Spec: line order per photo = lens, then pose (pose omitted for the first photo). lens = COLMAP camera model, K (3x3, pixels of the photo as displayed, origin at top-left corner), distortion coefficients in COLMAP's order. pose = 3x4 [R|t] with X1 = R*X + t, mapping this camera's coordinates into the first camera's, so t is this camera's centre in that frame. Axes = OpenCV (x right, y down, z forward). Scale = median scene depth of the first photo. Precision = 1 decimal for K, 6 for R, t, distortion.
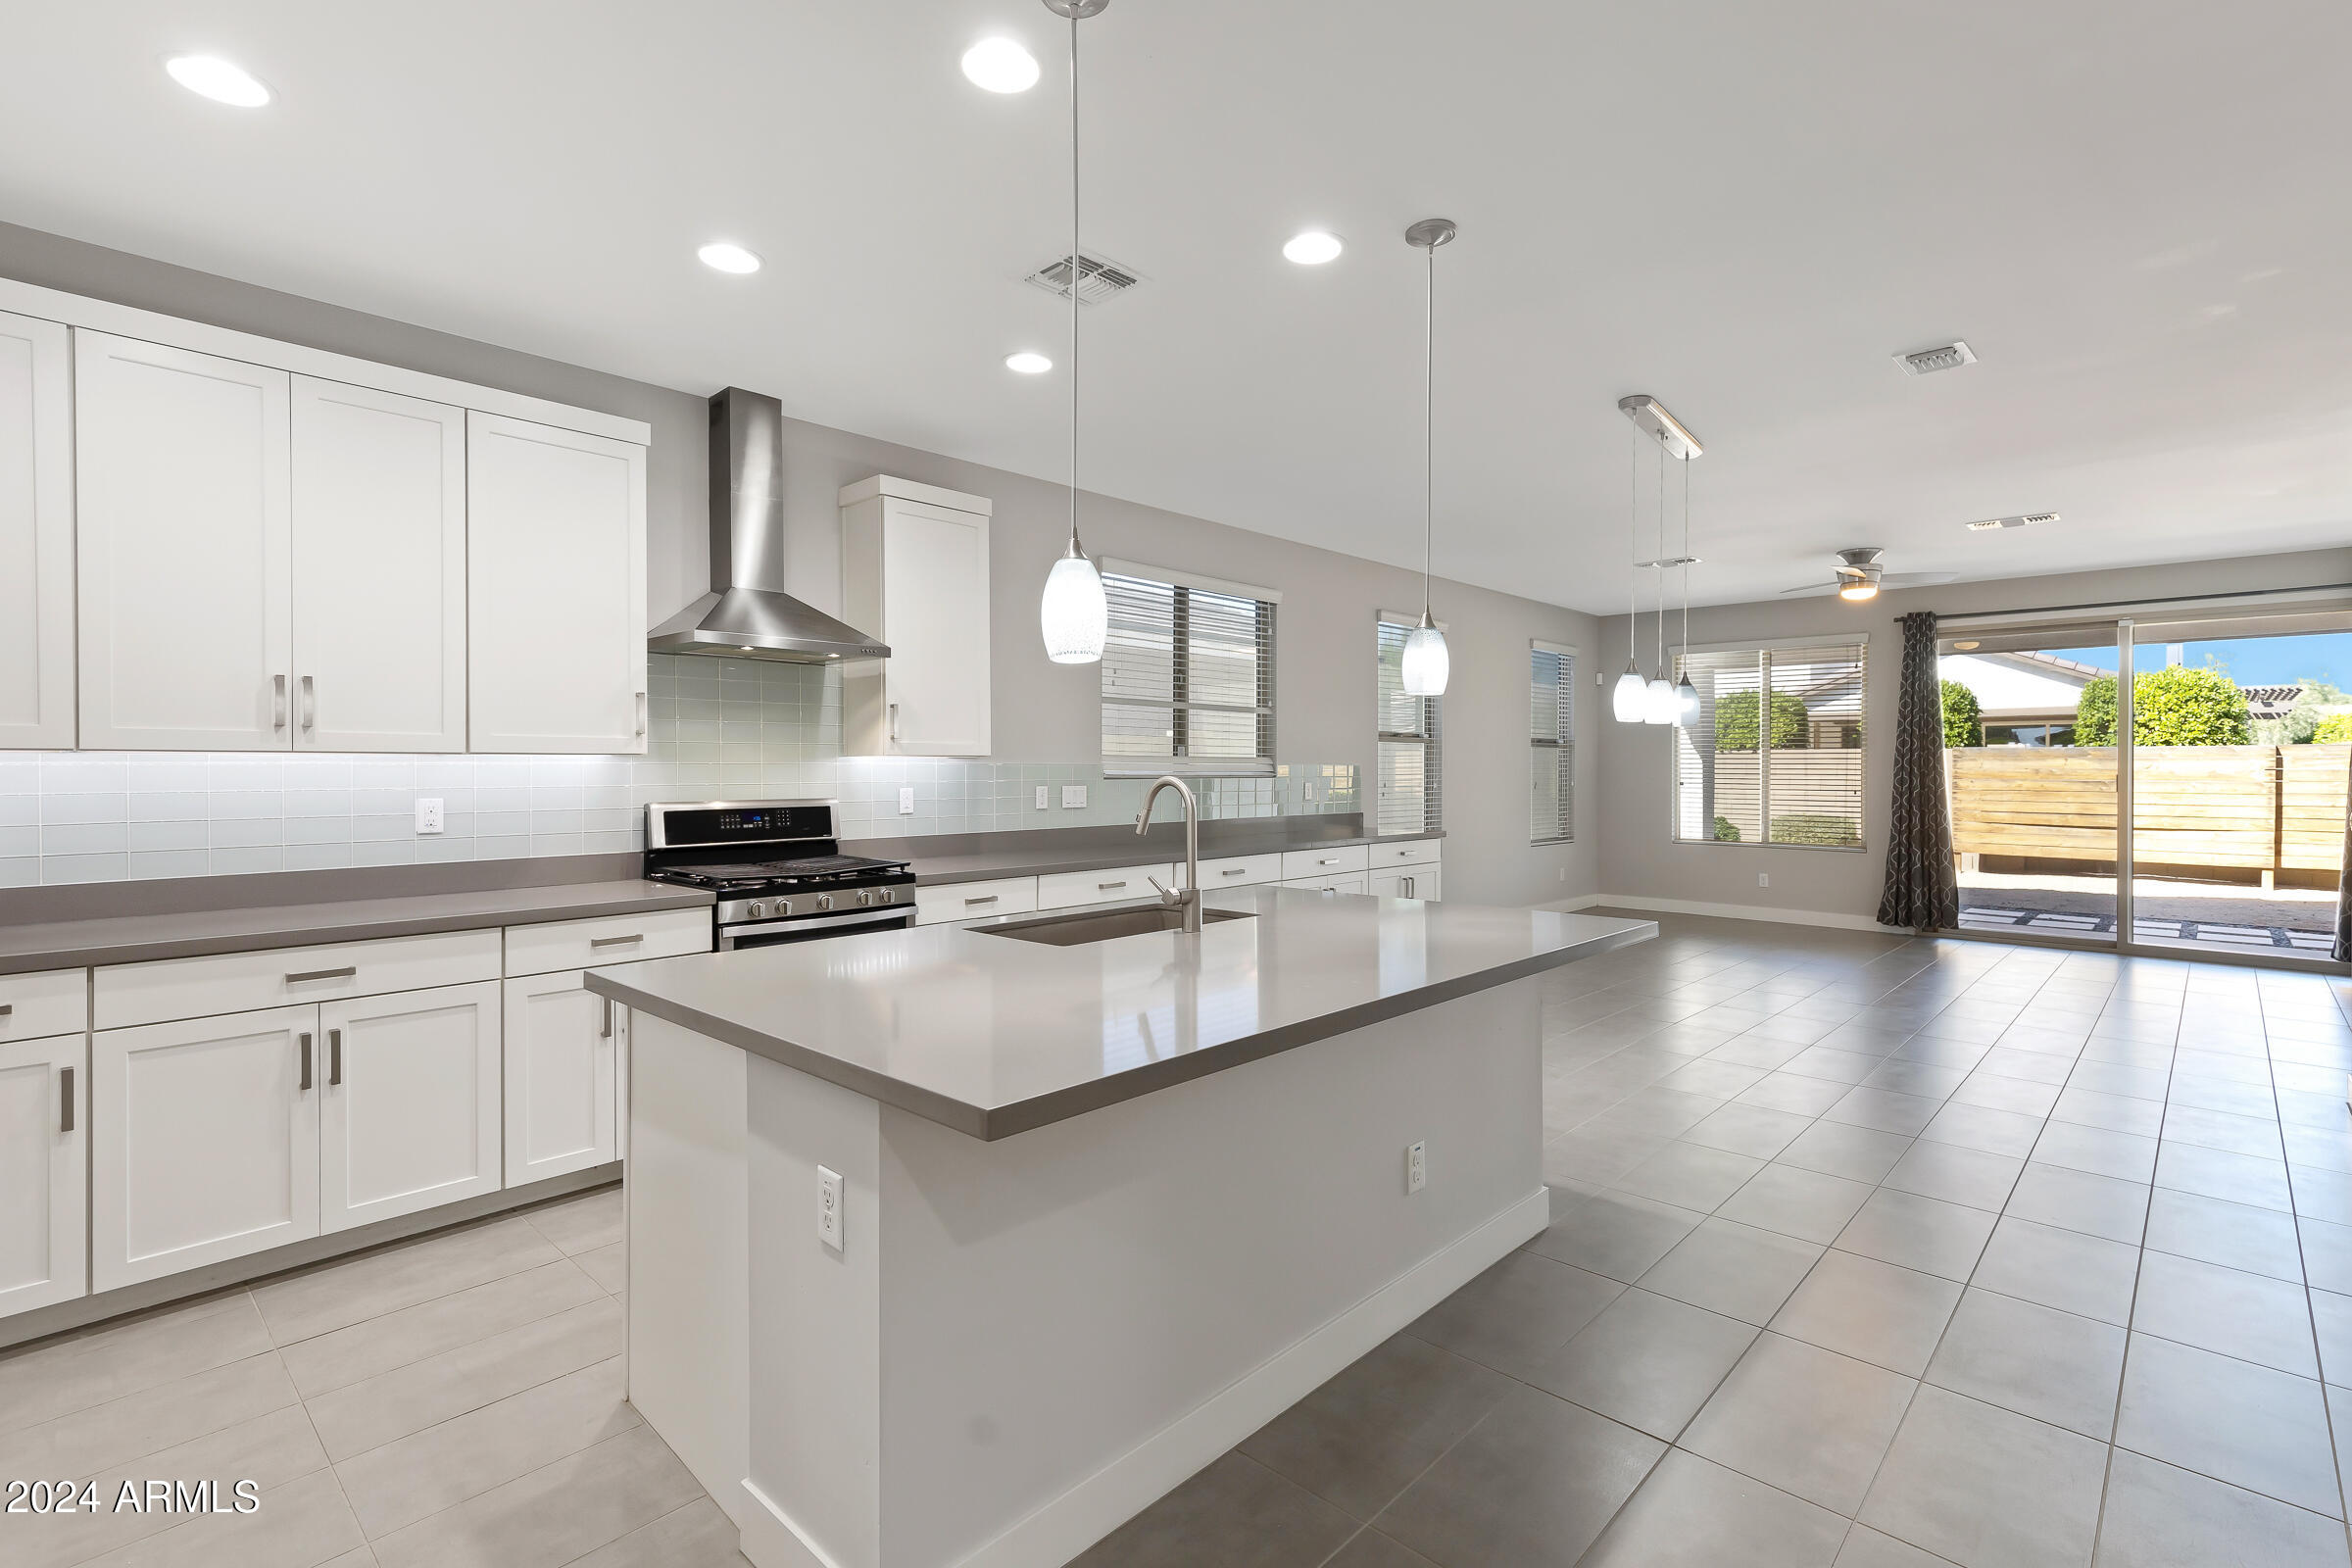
lens RADIAL K [[1050.1, 0, 1155.7], [0, 1050.1, 770.8], [0, 0, 1]] dist [-0.000284, -0.002031]
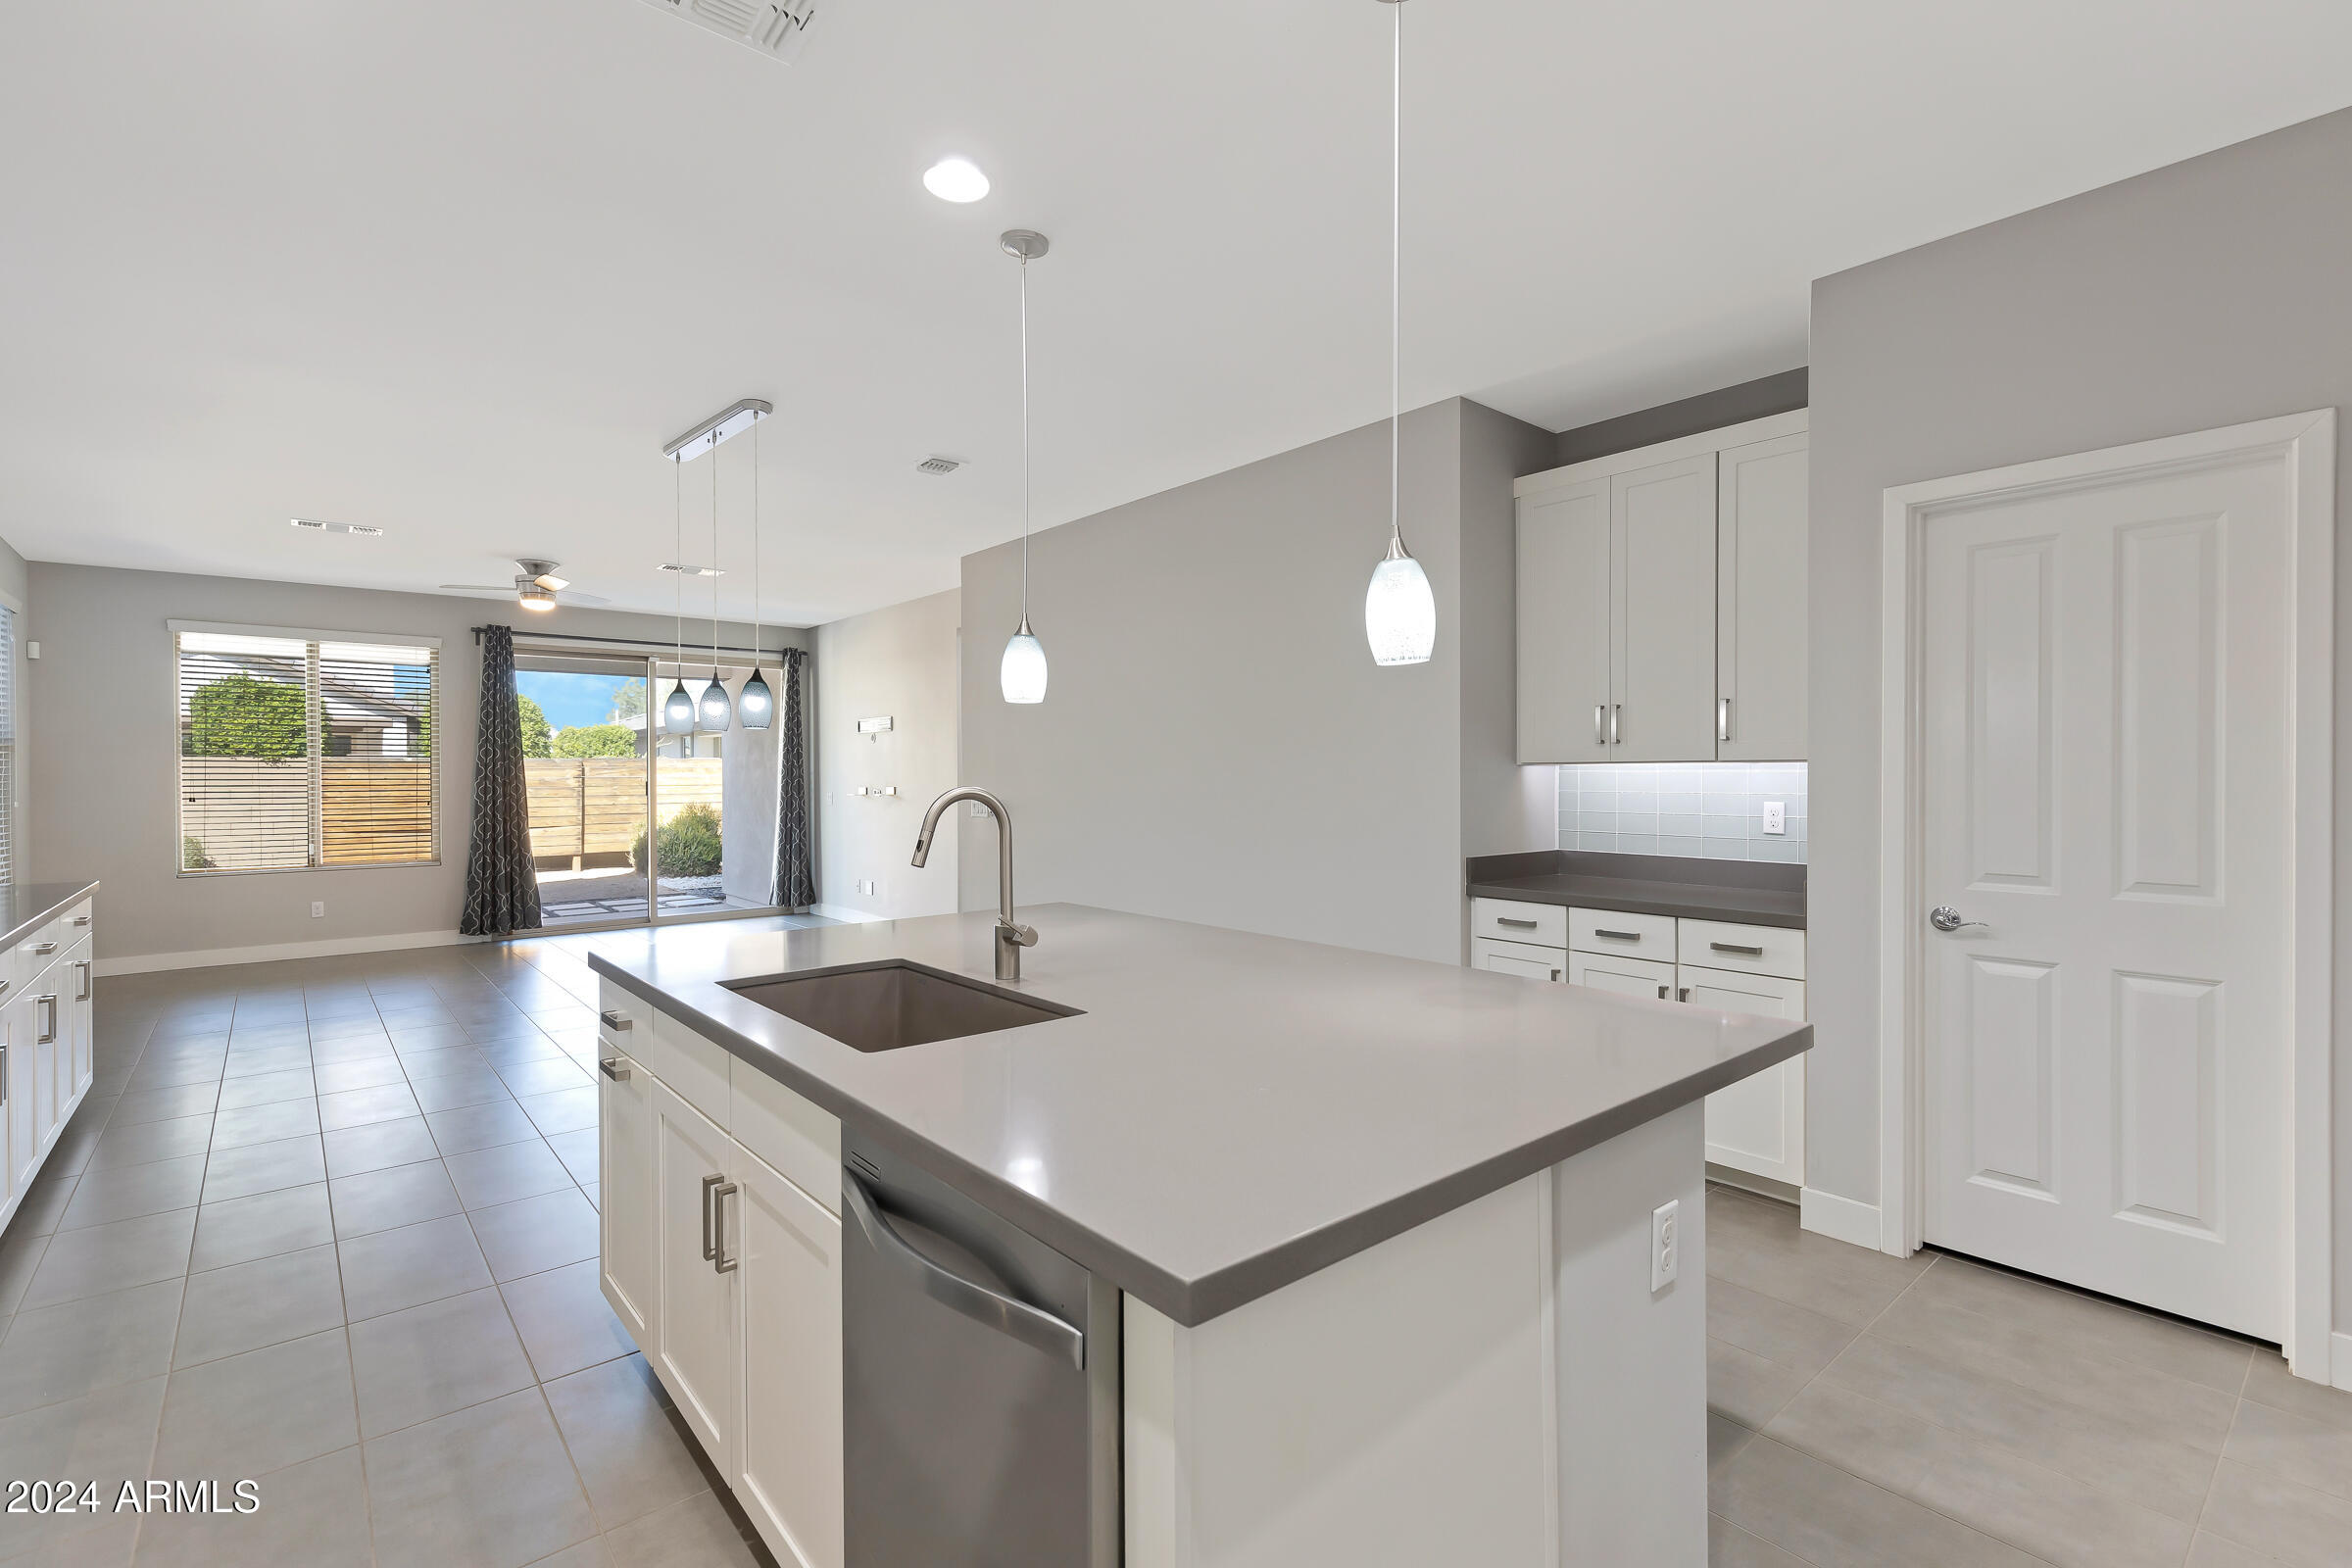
lens RADIAL K [[1050.1, 0, 1172.9], [0, 1050.1, 766.7], [0, 0, 1]] dist [-0.000284, -0.002031]
pose [[0.071683, 0.003744, 0.997420, -0.209446], [0.010412, 0.999936, -0.004502, -0.001088], [-0.997373, 0.010708, 0.071640, 0.225849]]
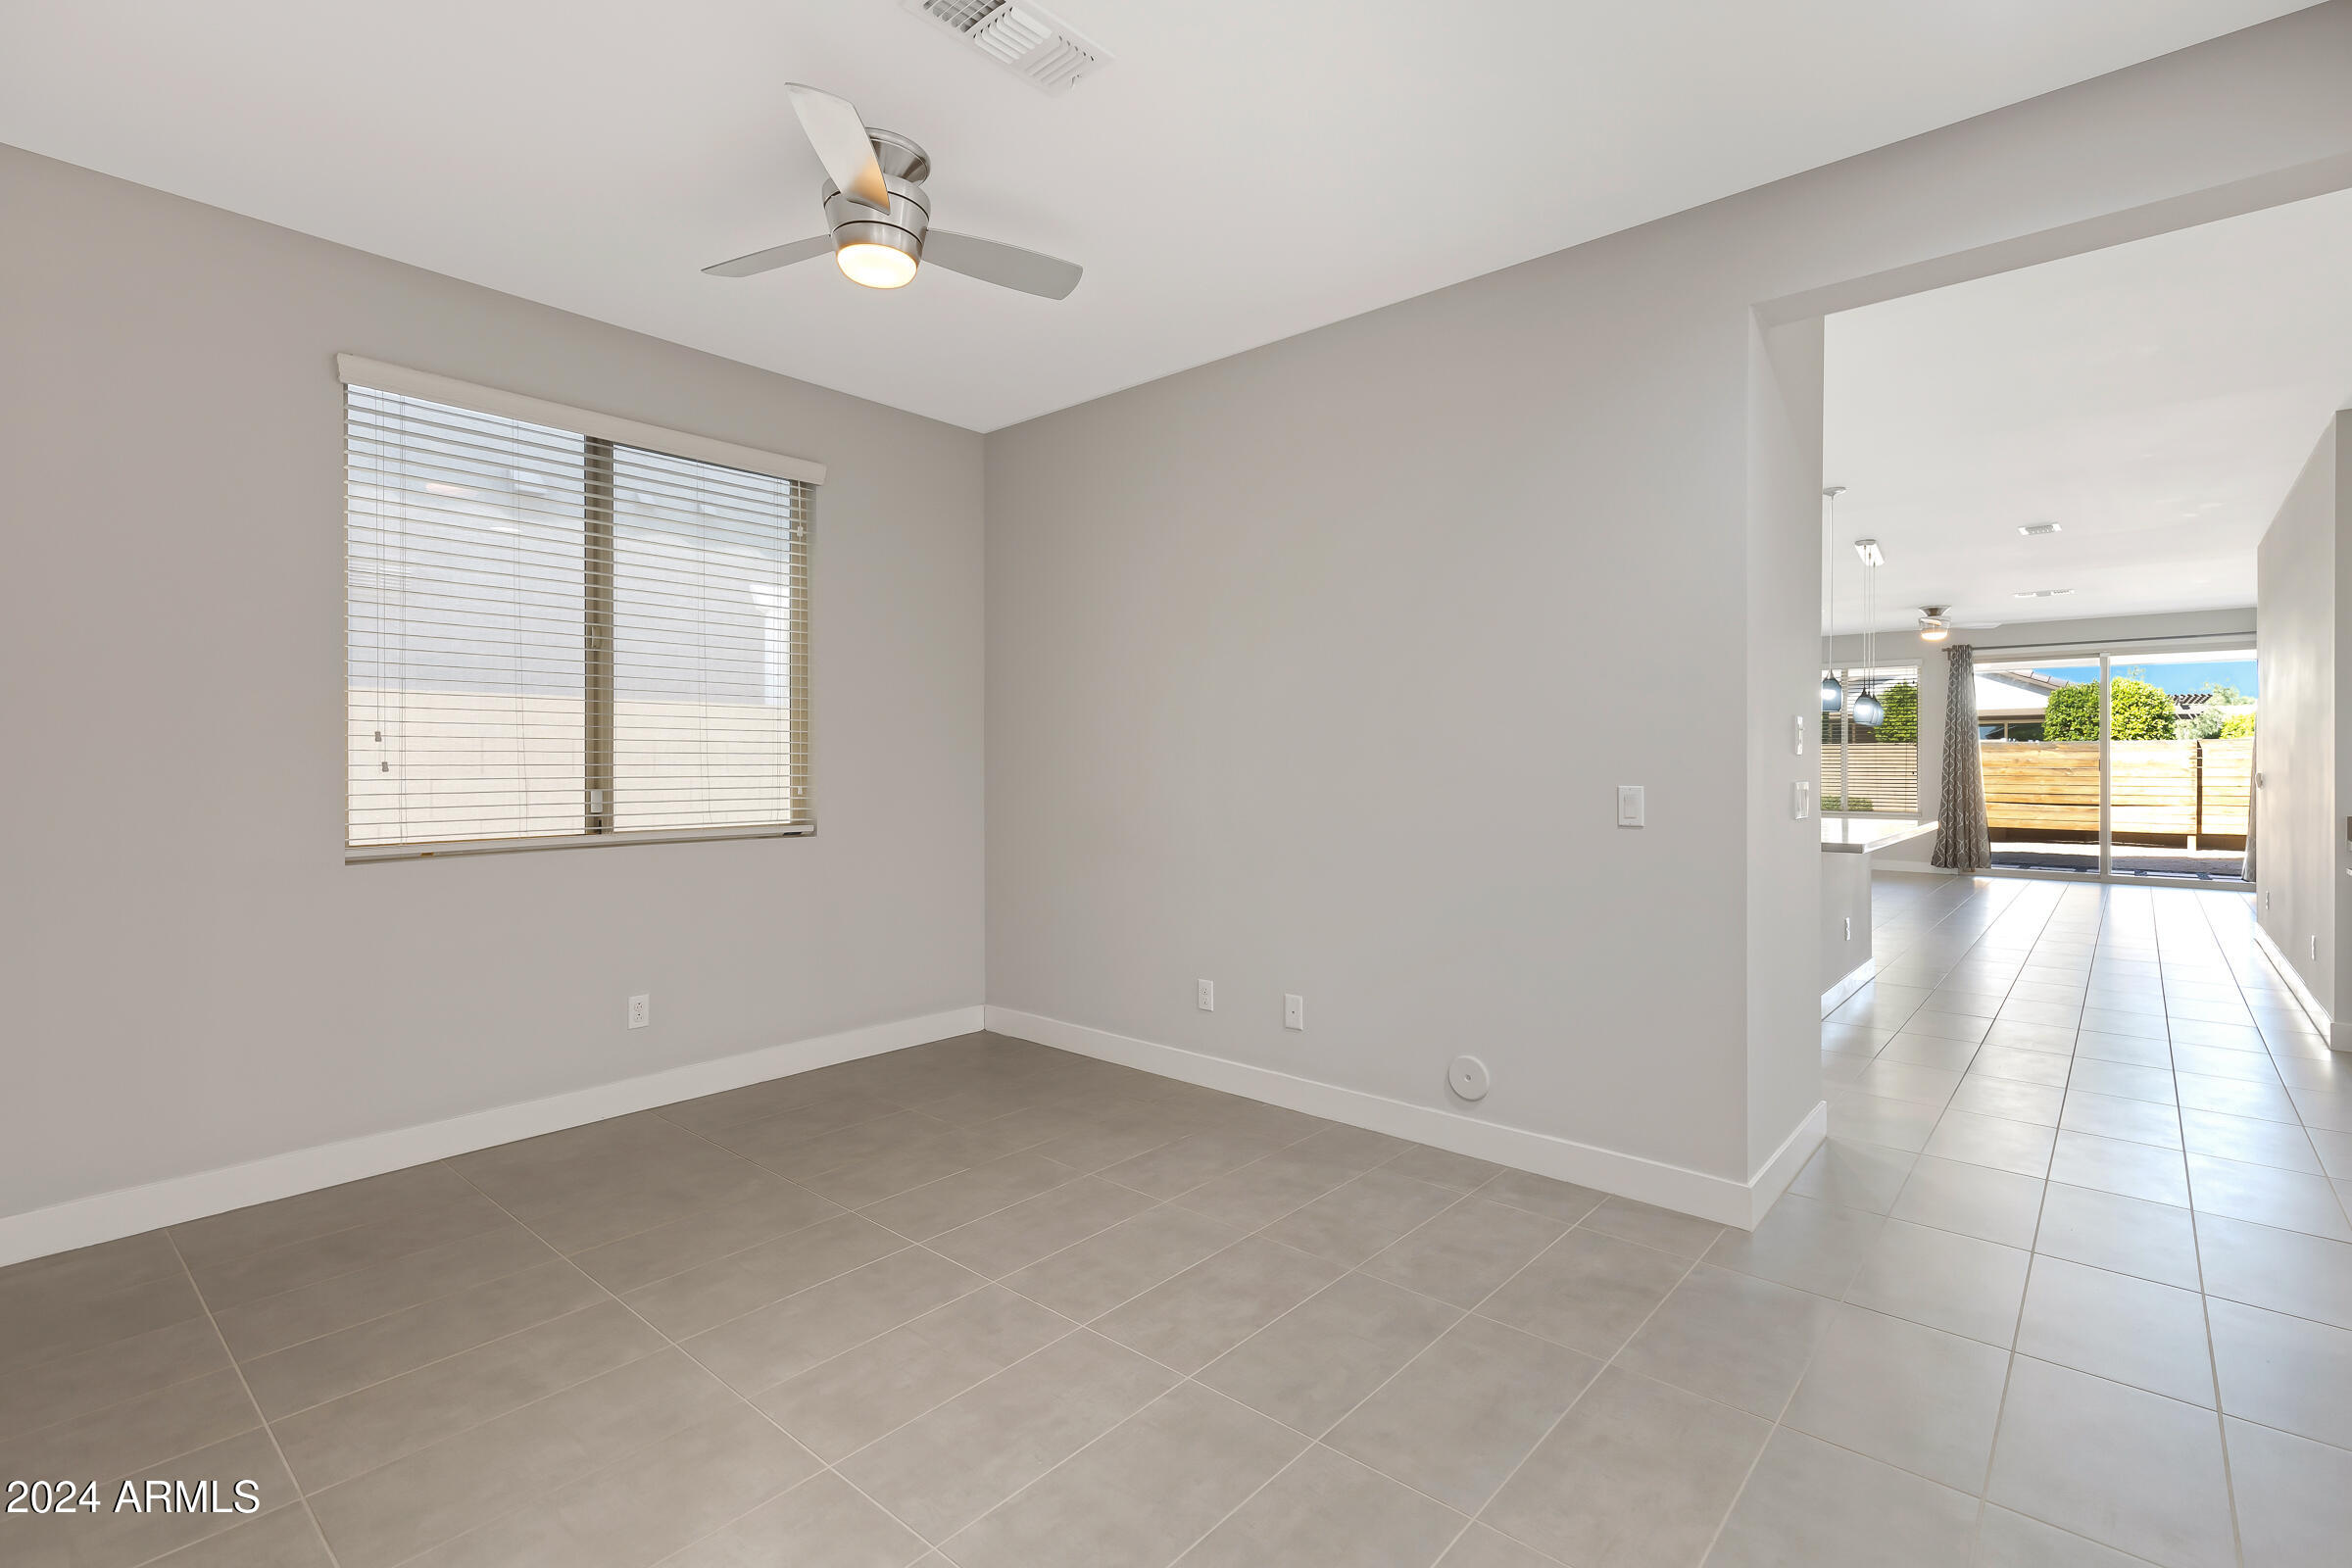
lens RADIAL K [[1050.1, 0, 1178.4], [0, 1050.1, 760.8], [0, 0, 1]] dist [-0.000284, -0.002031]
pose [[0.998517, -0.001932, 0.054405, -0.331825], [0.002363, 0.999966, -0.007854, 0.011403], [-0.054388, 0.007971, 0.998488, -0.290008]]
